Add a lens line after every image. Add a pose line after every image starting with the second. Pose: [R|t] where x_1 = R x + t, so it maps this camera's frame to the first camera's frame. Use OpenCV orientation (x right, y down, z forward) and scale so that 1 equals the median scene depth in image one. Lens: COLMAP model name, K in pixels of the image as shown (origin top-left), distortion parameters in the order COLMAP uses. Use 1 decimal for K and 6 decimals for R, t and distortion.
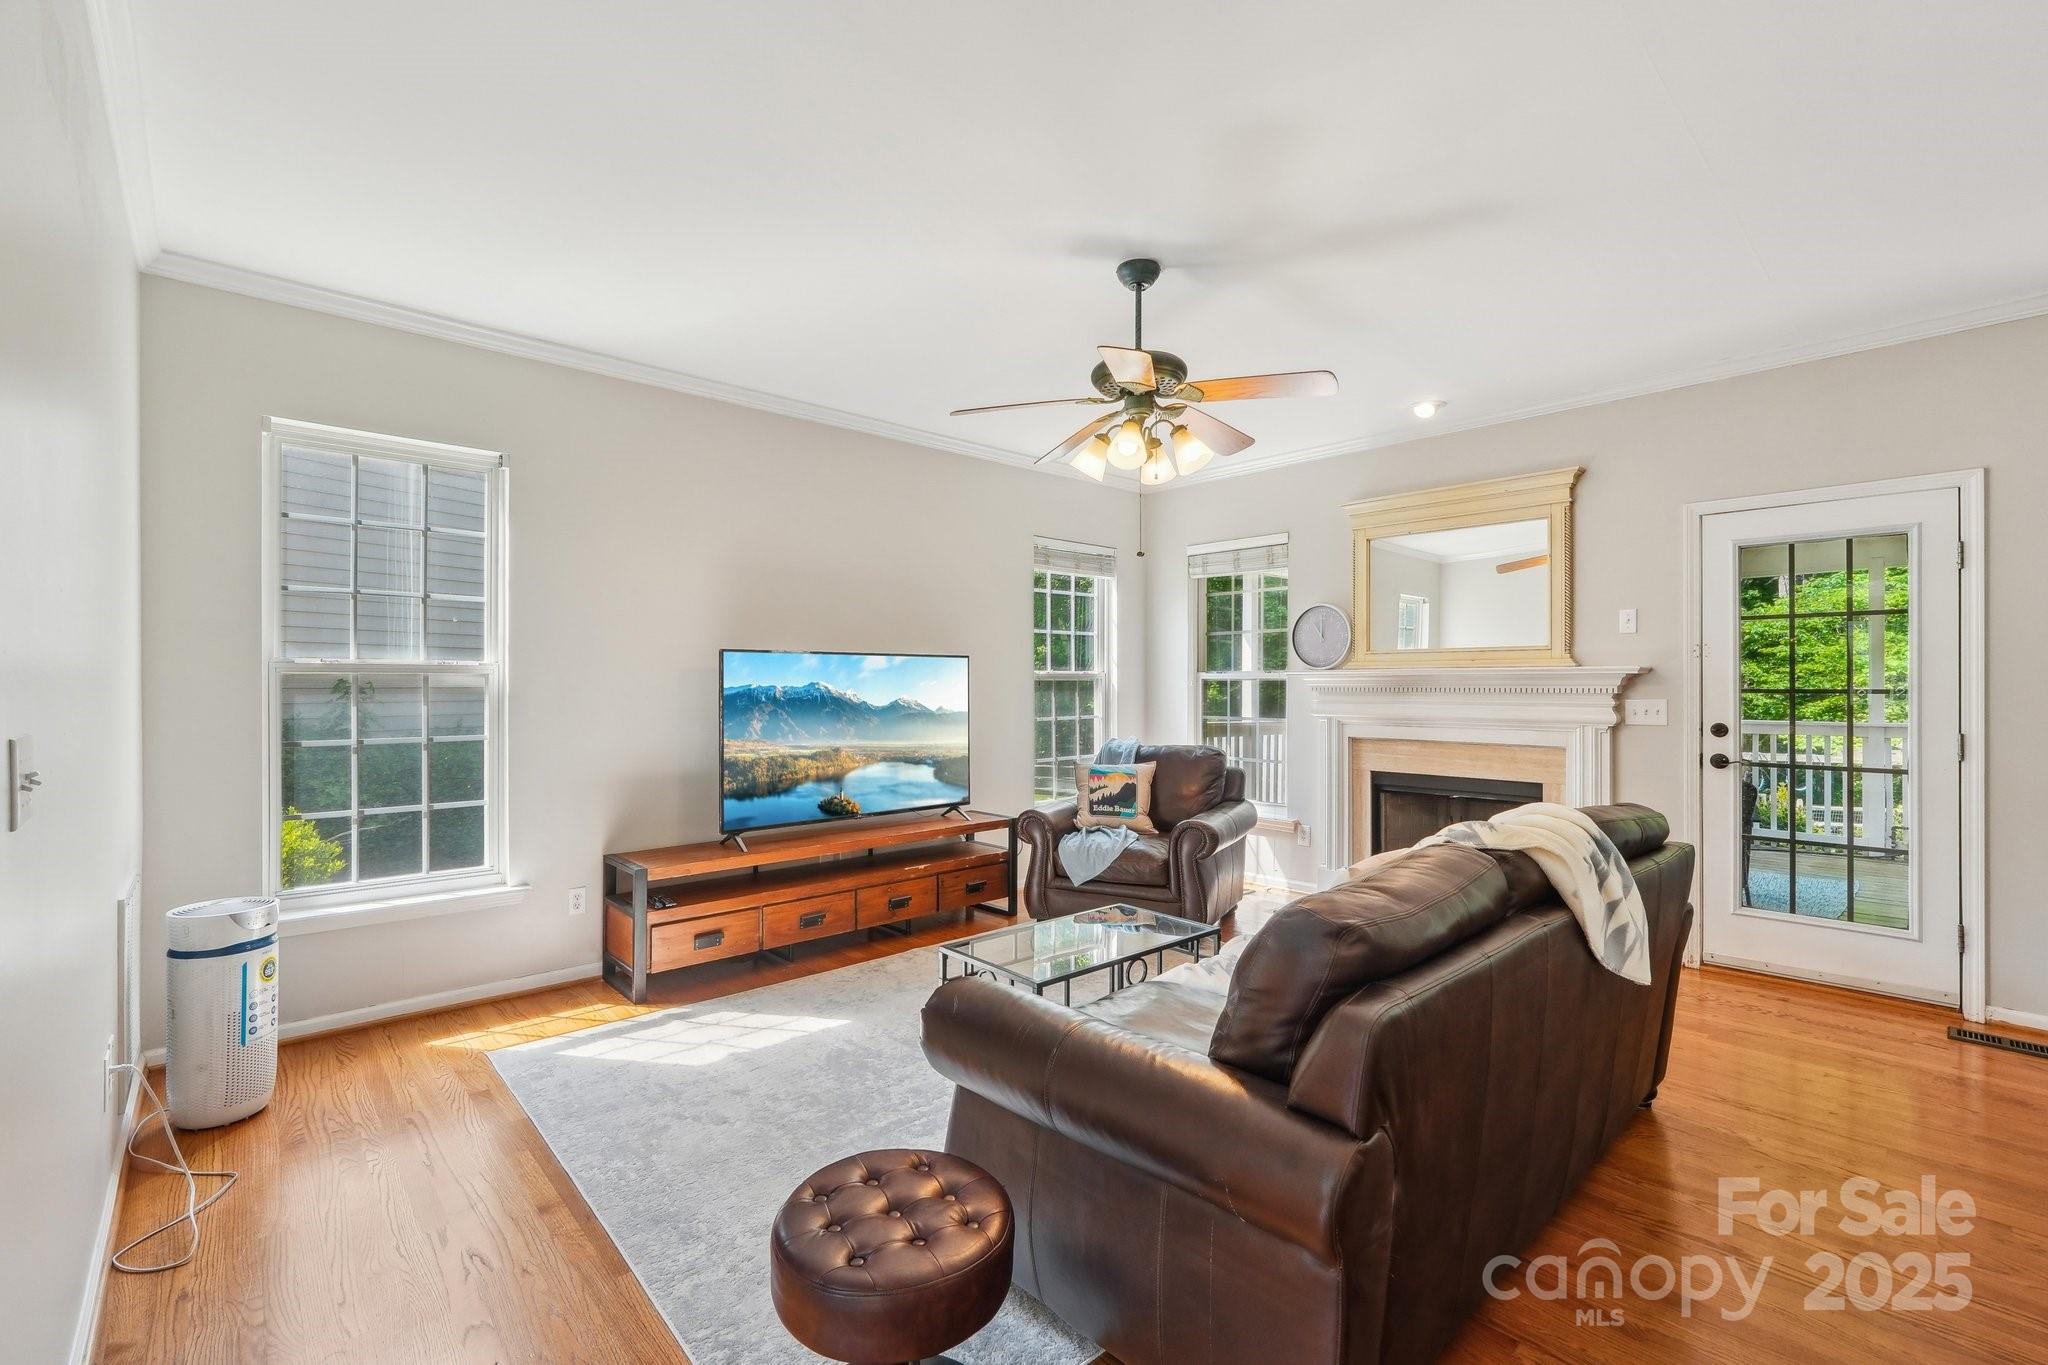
lens RADIAL K [[905.5, 0, 1024.0], [0, 905.5, 682.5], [0, 0, 1]] dist [-0.000693, -0.000111]
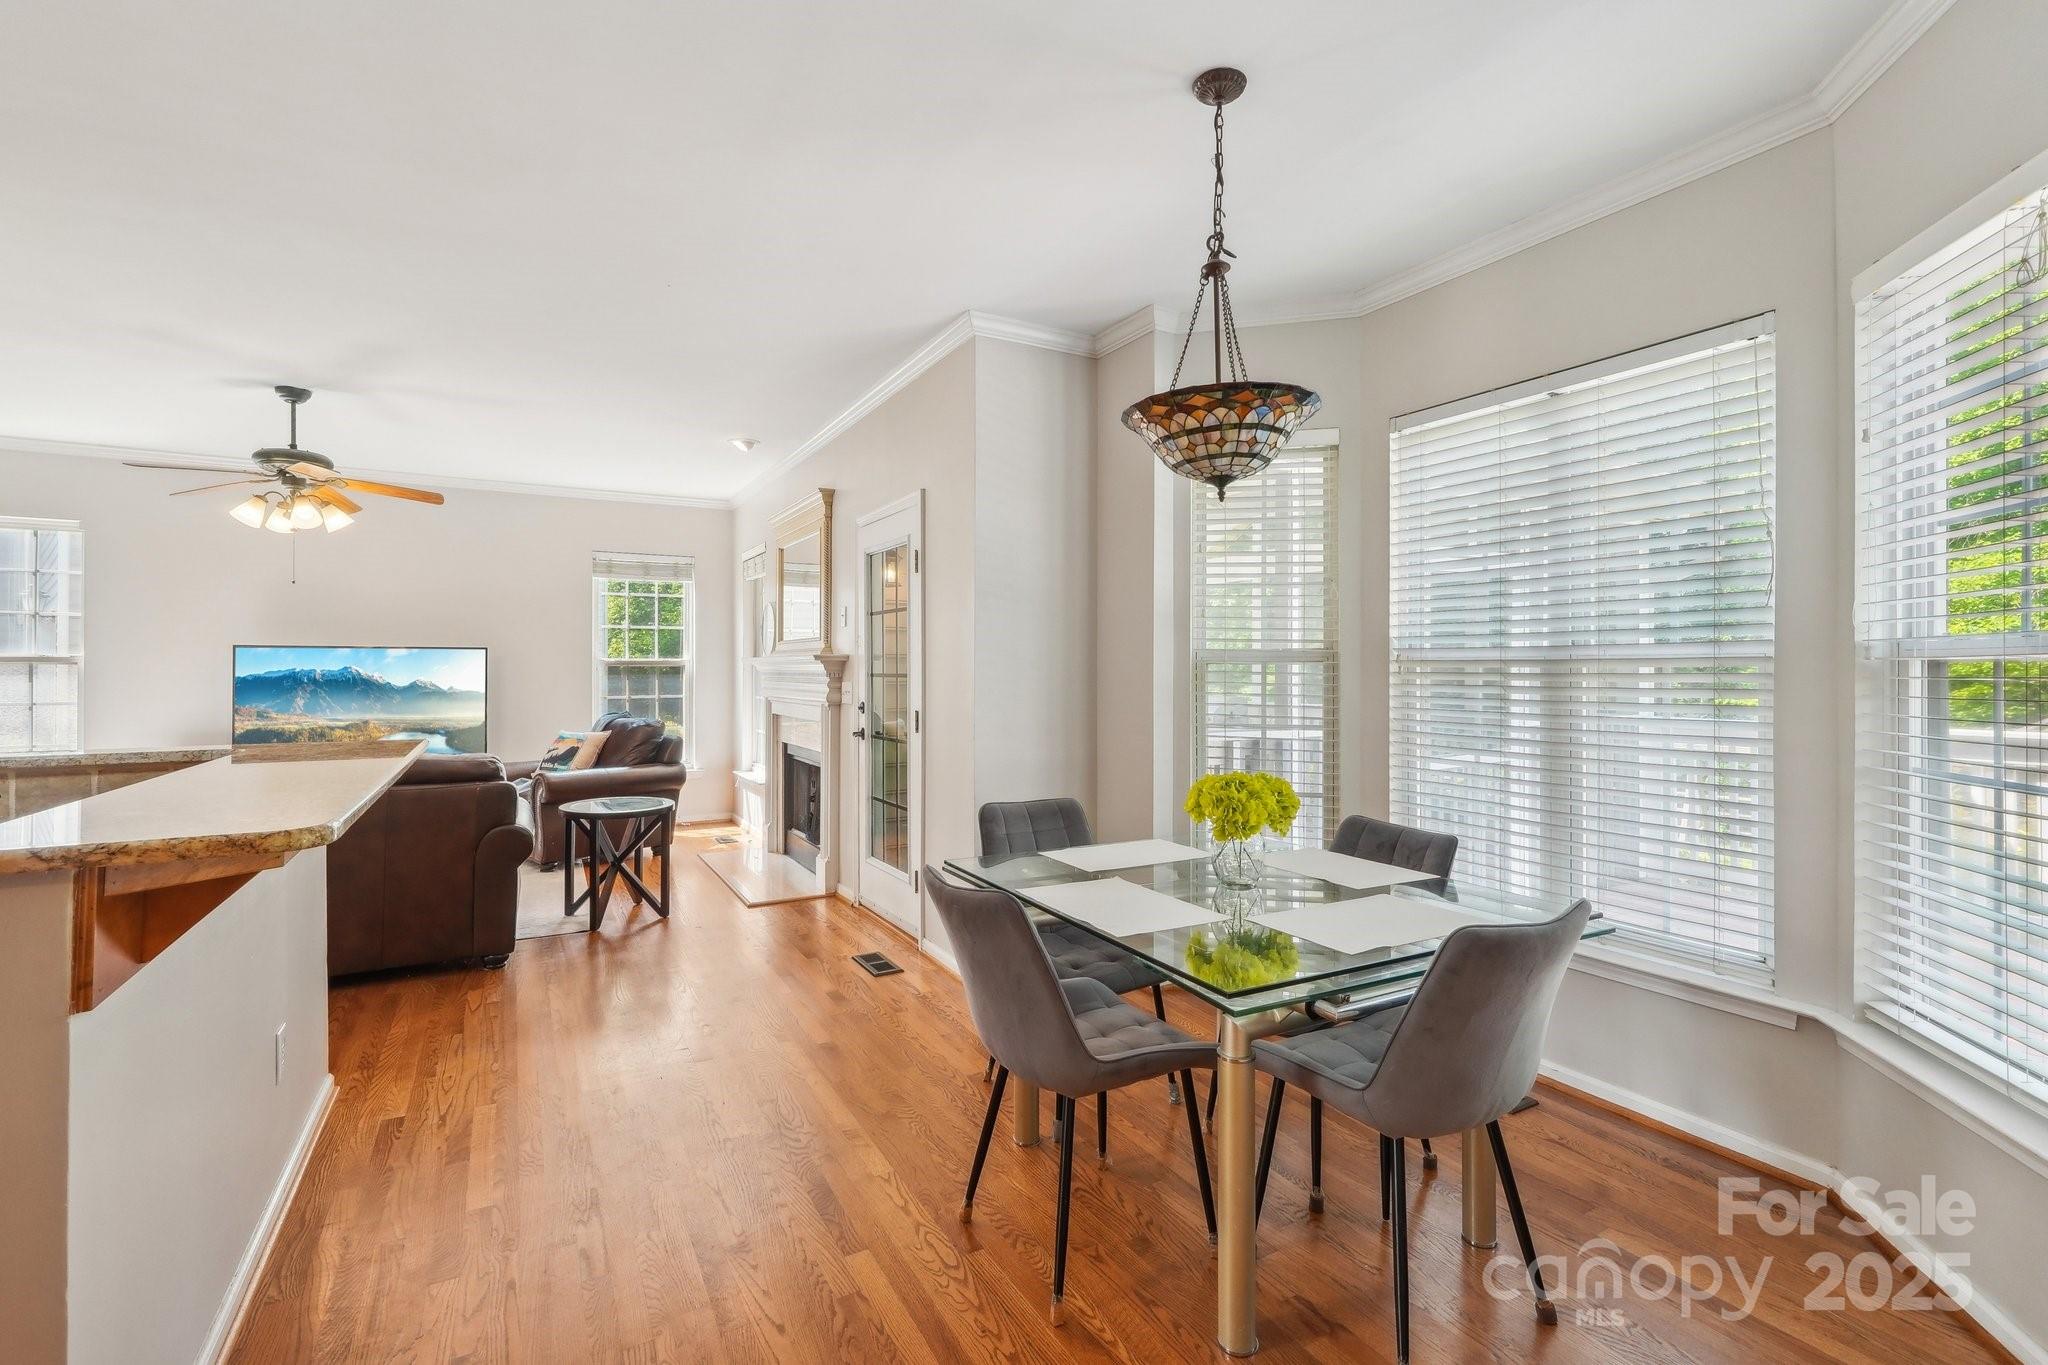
lens RADIAL K [[889.2, 0, 1024.0], [0, 889.2, 682.5], [0, 0, 1]] dist [-0.000309, 0.000024]
pose [[0.971140, 0.005309, -0.238452, 0.998267], [-0.002006, 0.999899, 0.014091, 0.001900], [0.238503, -0.013206, 0.971052, -0.070429]]
